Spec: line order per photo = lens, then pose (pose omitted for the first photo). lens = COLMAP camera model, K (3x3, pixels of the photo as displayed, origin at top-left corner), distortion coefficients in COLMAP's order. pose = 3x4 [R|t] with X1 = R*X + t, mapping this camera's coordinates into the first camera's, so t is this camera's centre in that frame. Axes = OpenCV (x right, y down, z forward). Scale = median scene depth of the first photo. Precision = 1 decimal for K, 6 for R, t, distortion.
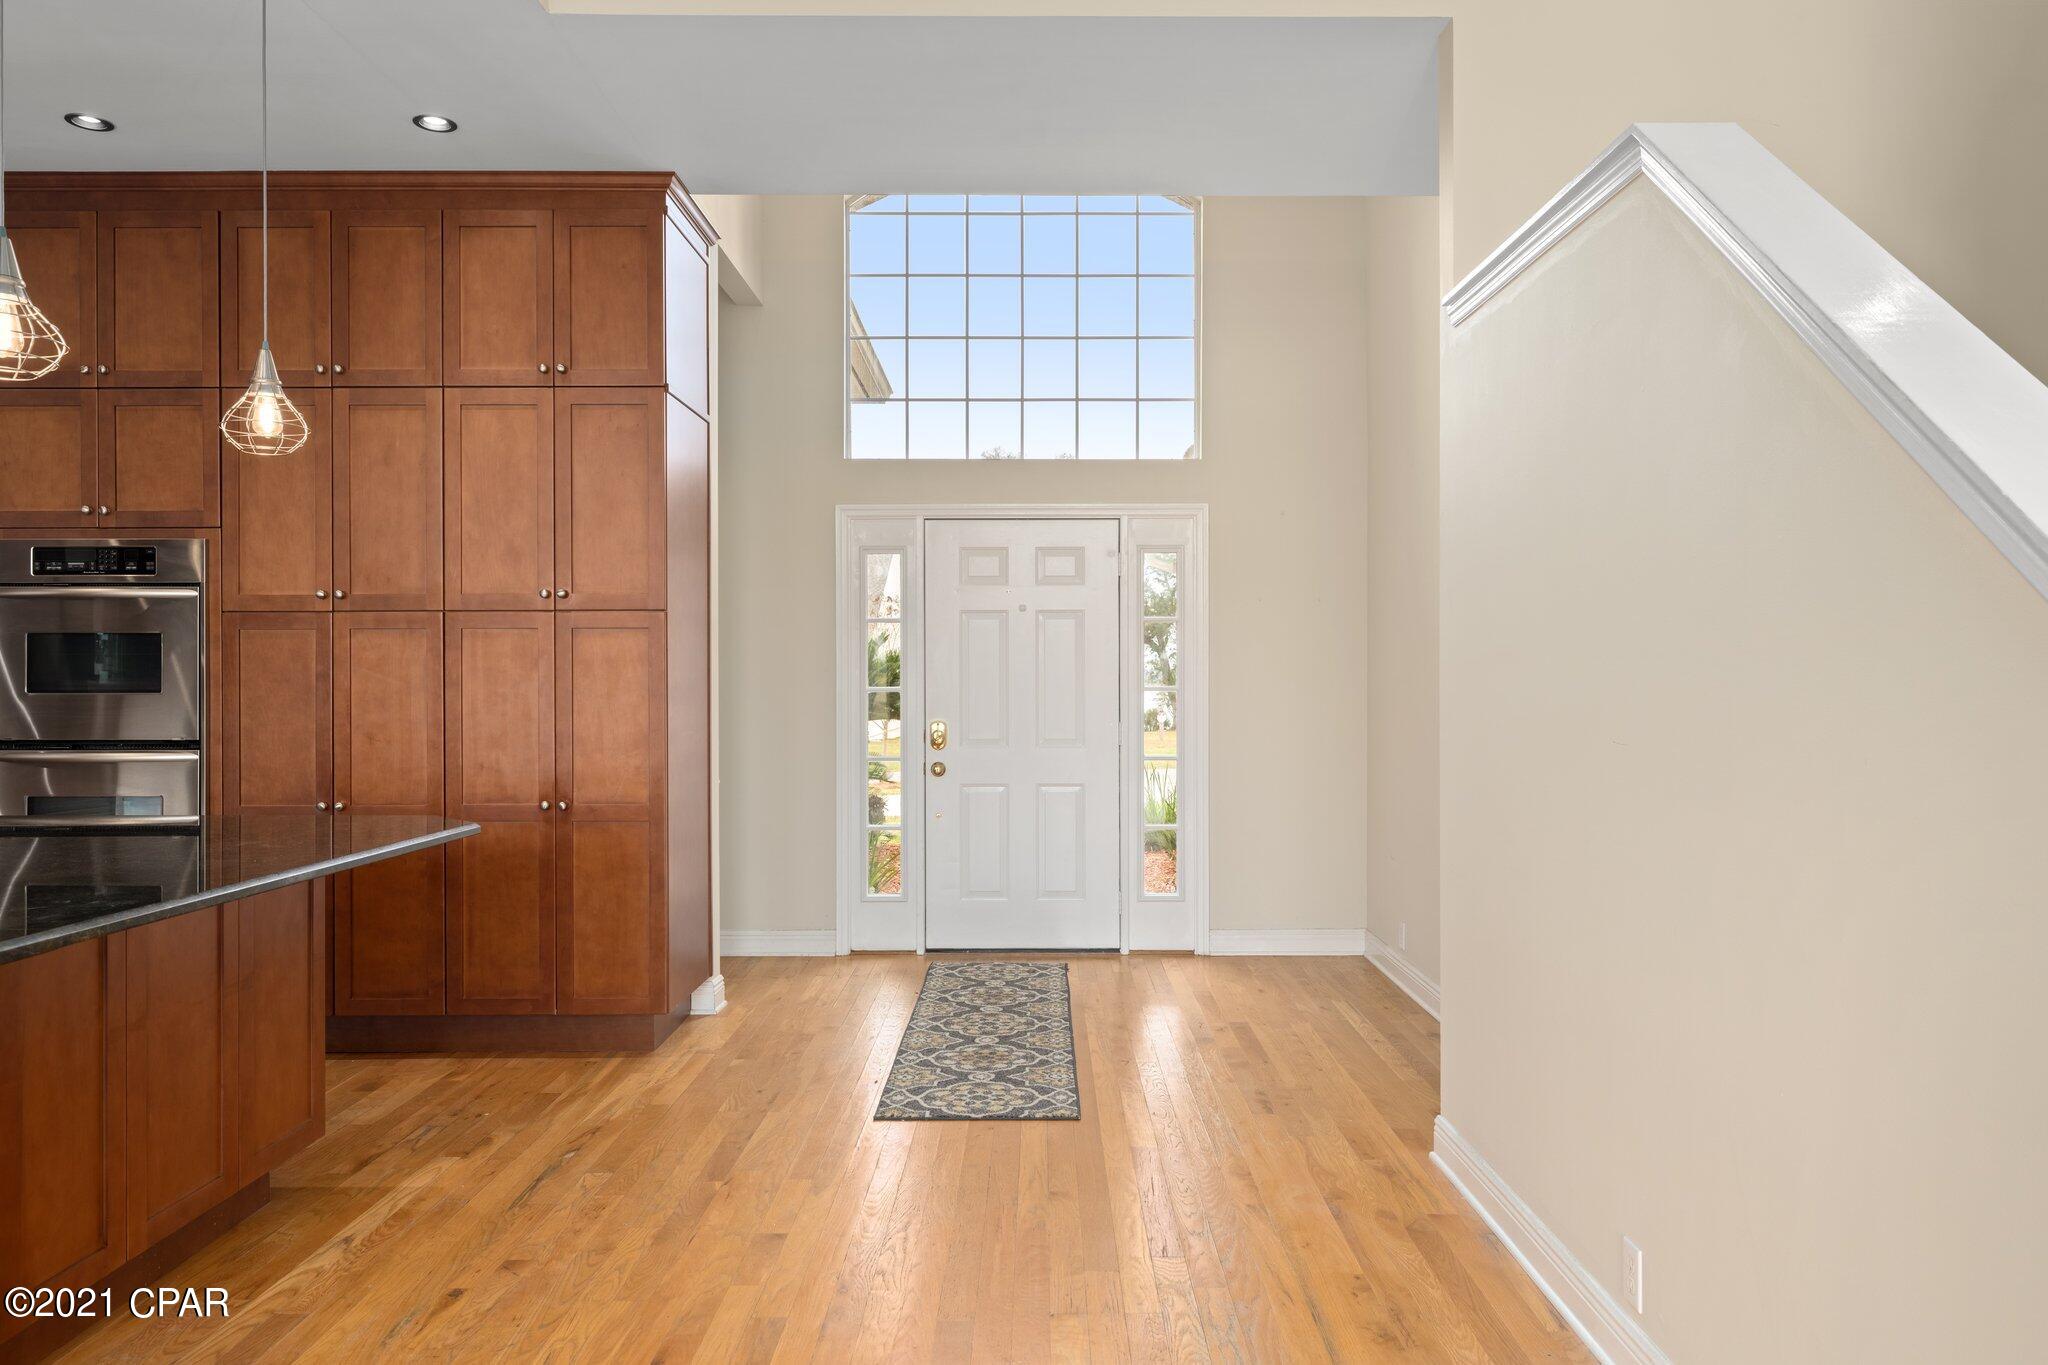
lens RADIAL K [[1356.2, 0, 1024.6], [0, 1356.2, 680.5], [0, 0, 1]] dist [0.006960, -0.002217]
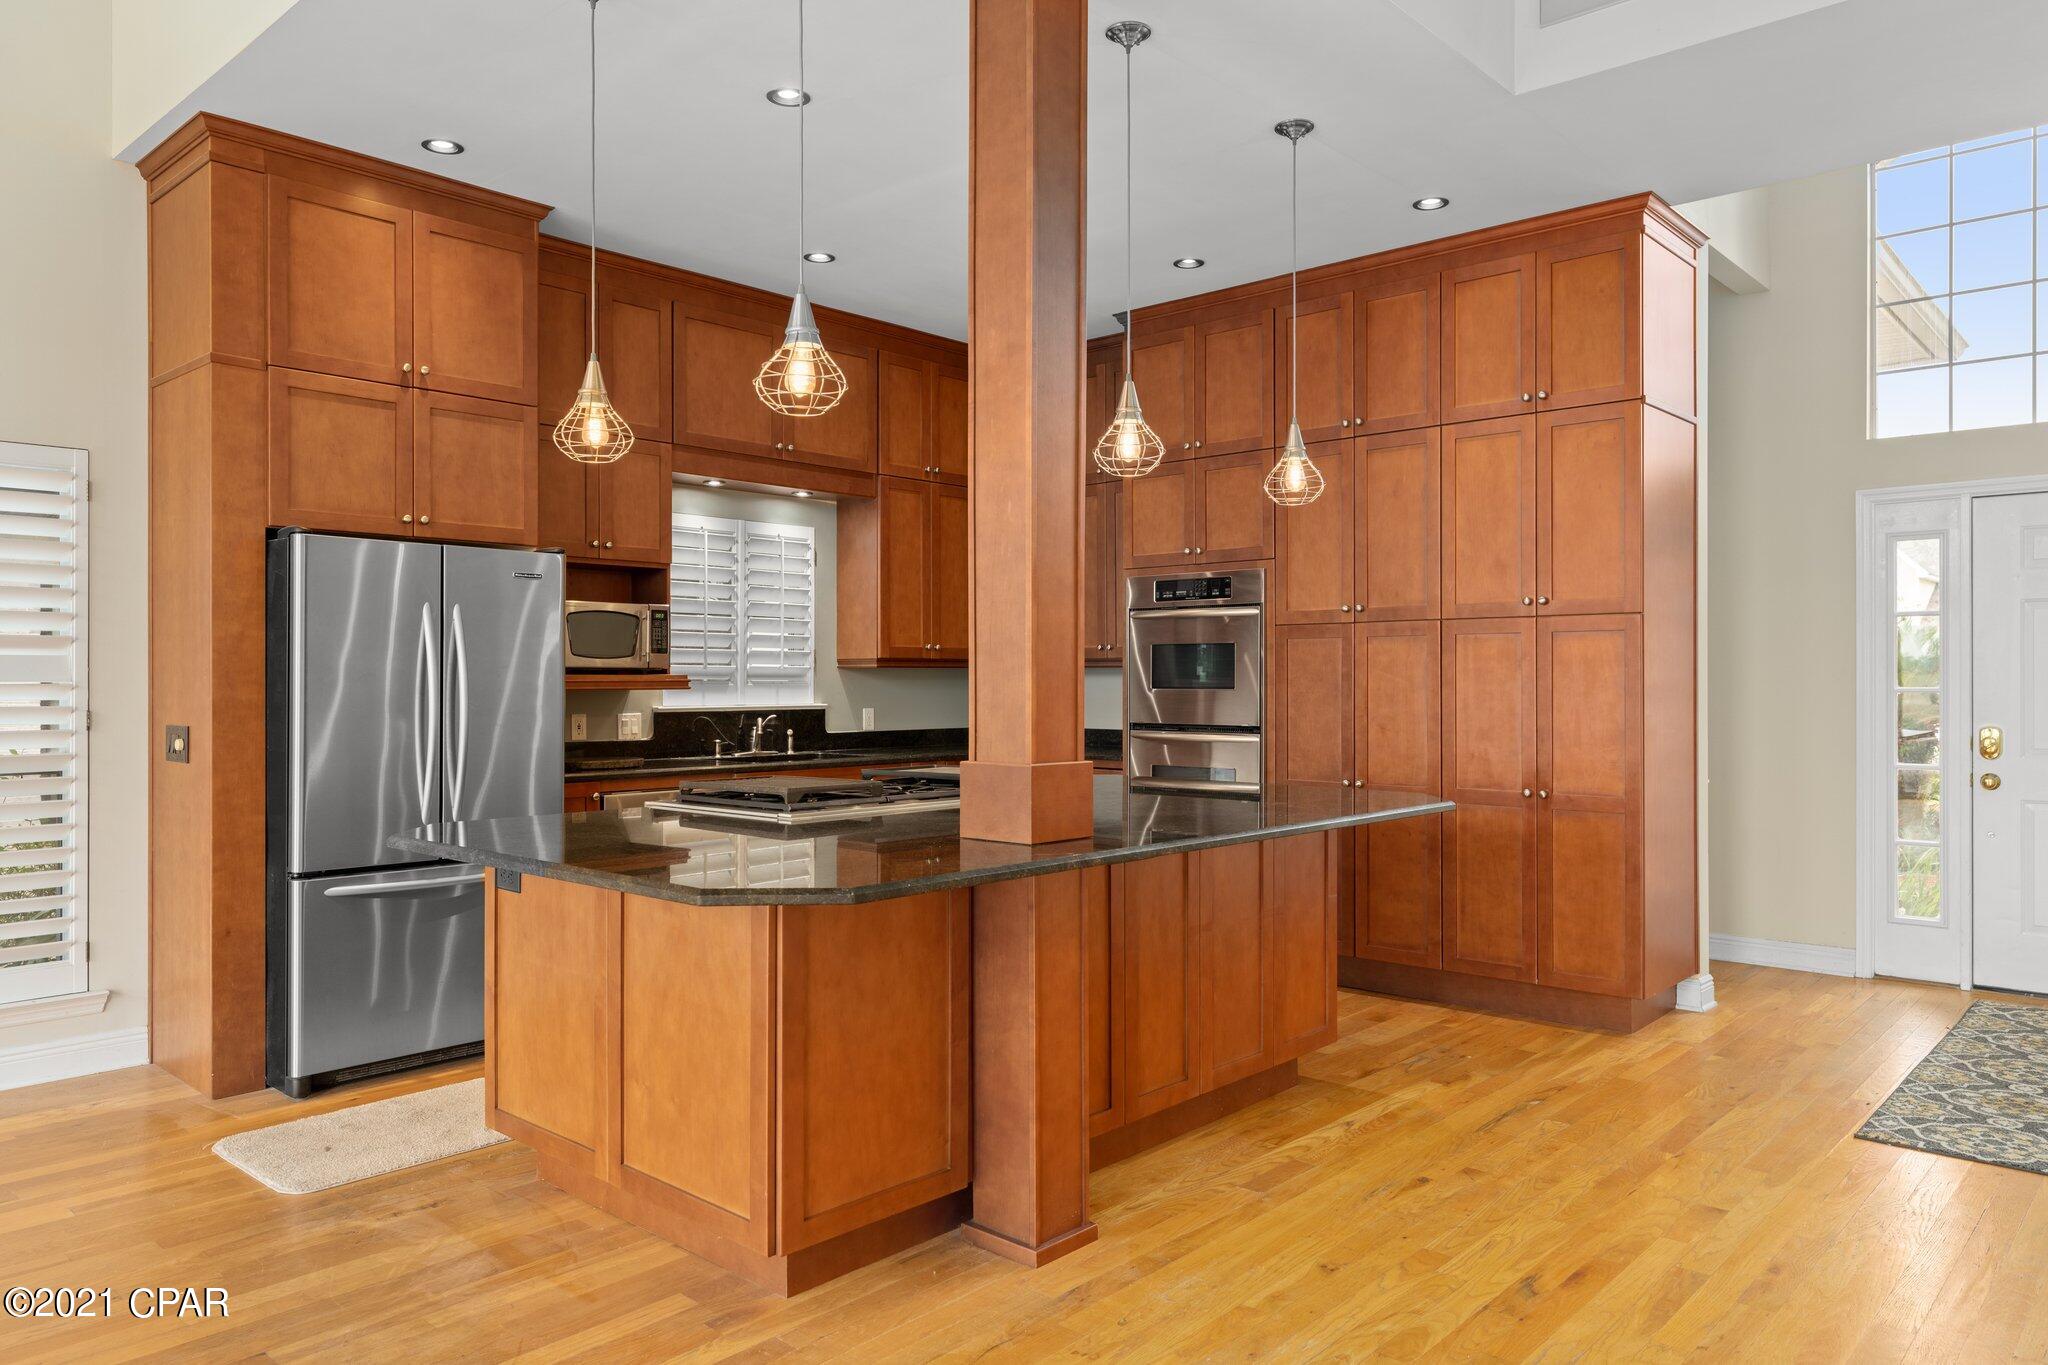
lens RADIAL K [[1356.2, 0, 1031.0], [0, 1356.2, 681.6], [0, 0, 1]] dist [0.006960, -0.002217]
pose [[0.744163, 0.001996, -0.667996, 0.083607], [-0.000892, 0.999998, 0.001995, -0.000495], [0.667998, -0.000889, 0.744163, -0.090965]]
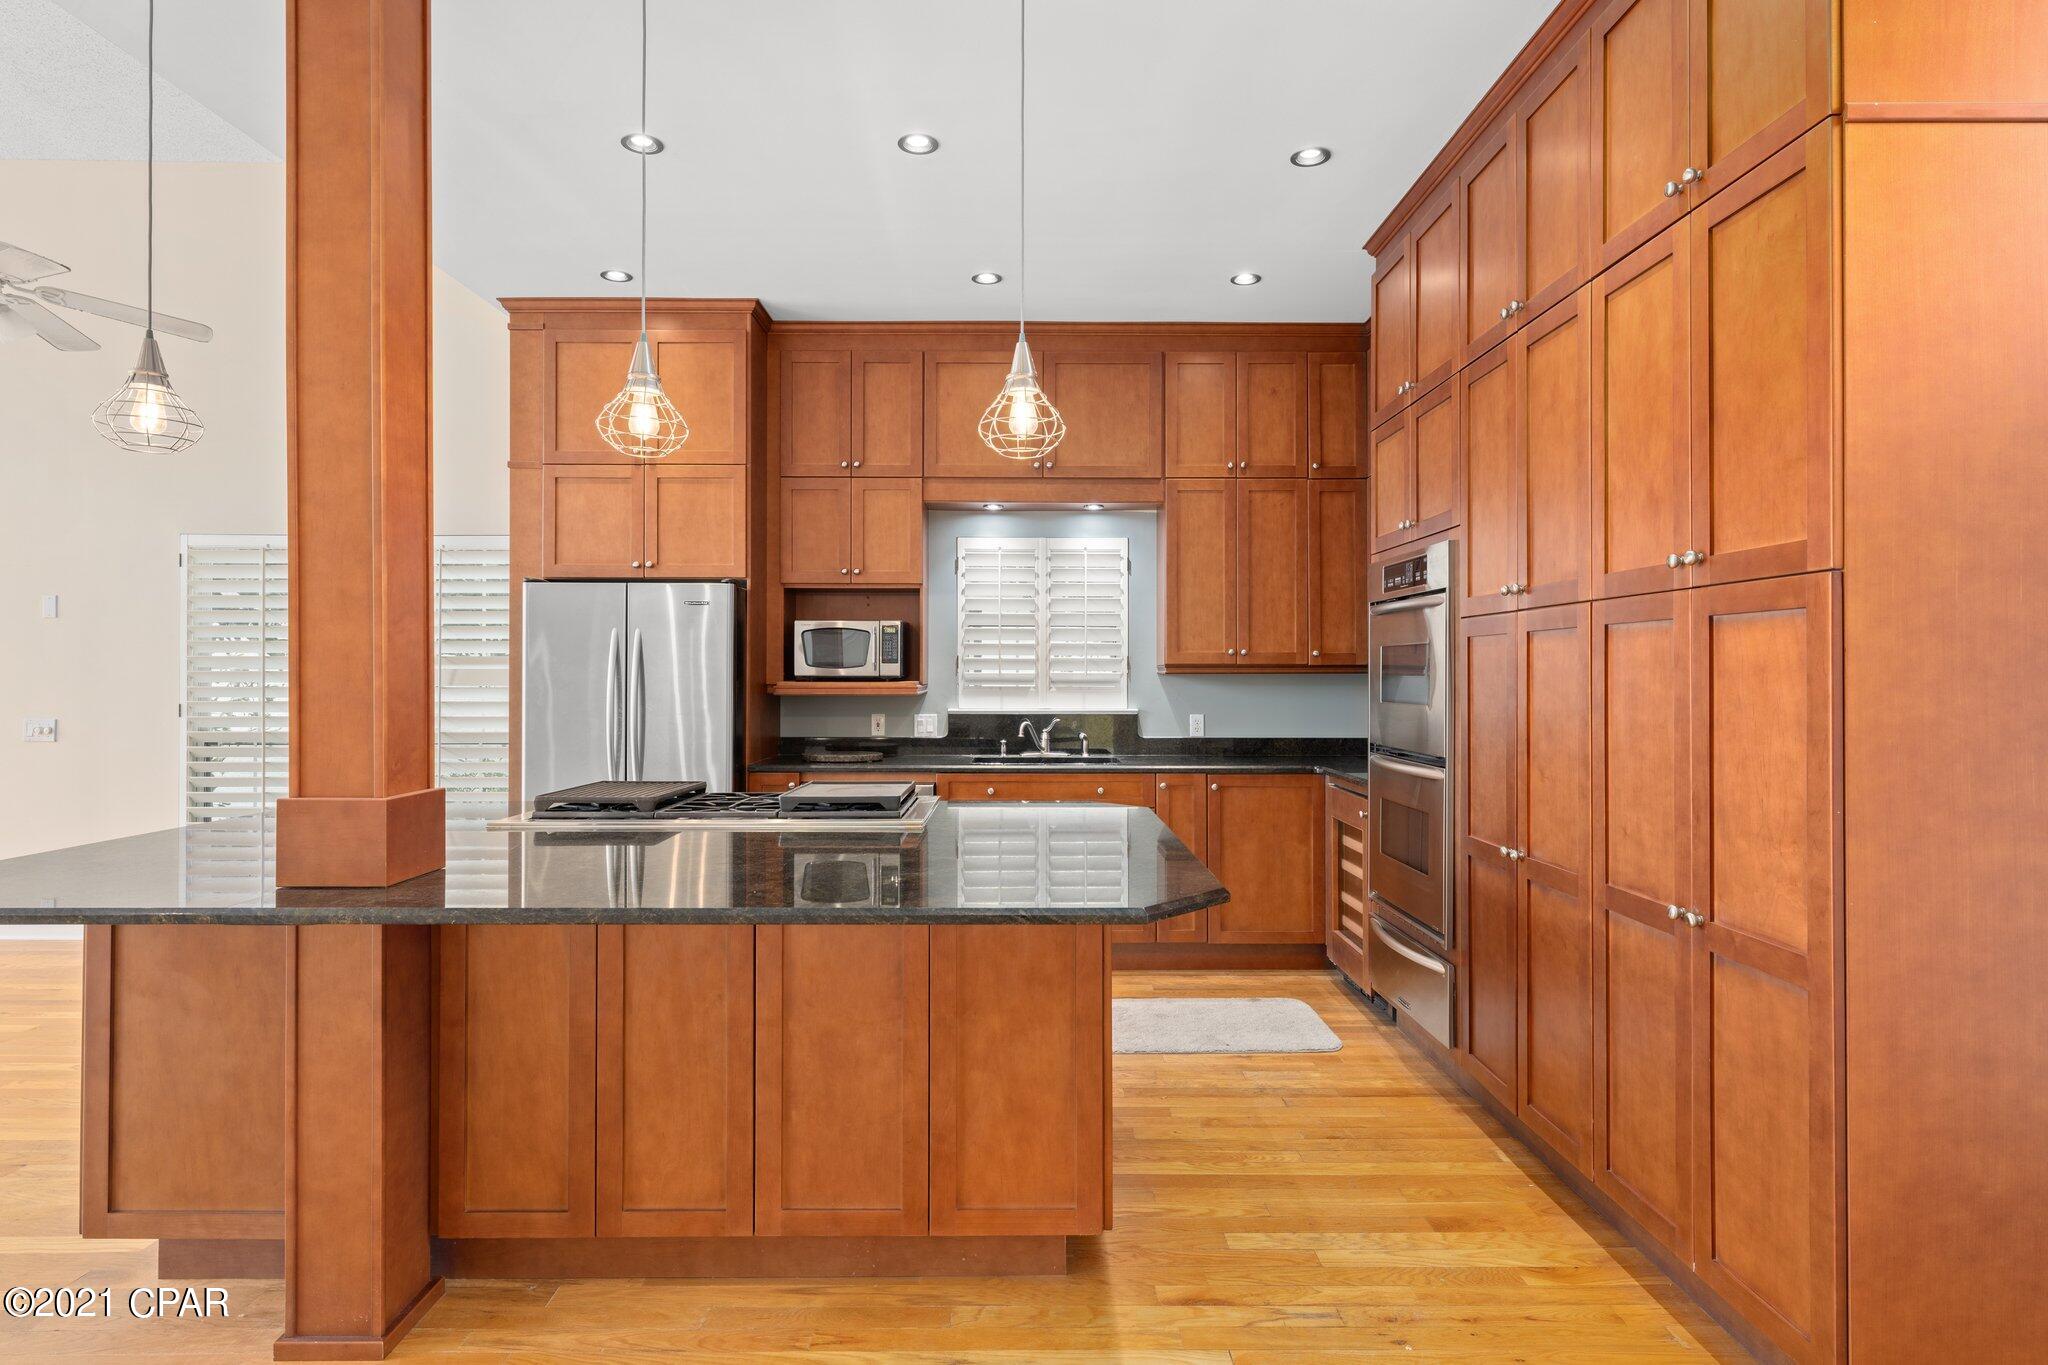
lens RADIAL K [[1070.1, 0, 1024.2], [0, 1070.1, 667.6], [0, 0, 1]] dist [0.006785, 0.001181]
pose [[0.015891, -0.004554, -0.999863, 0.118287], [-0.001436, 0.999988, -0.004577, -0.013573], [0.999873, 0.001508, 0.015885, 0.701437]]
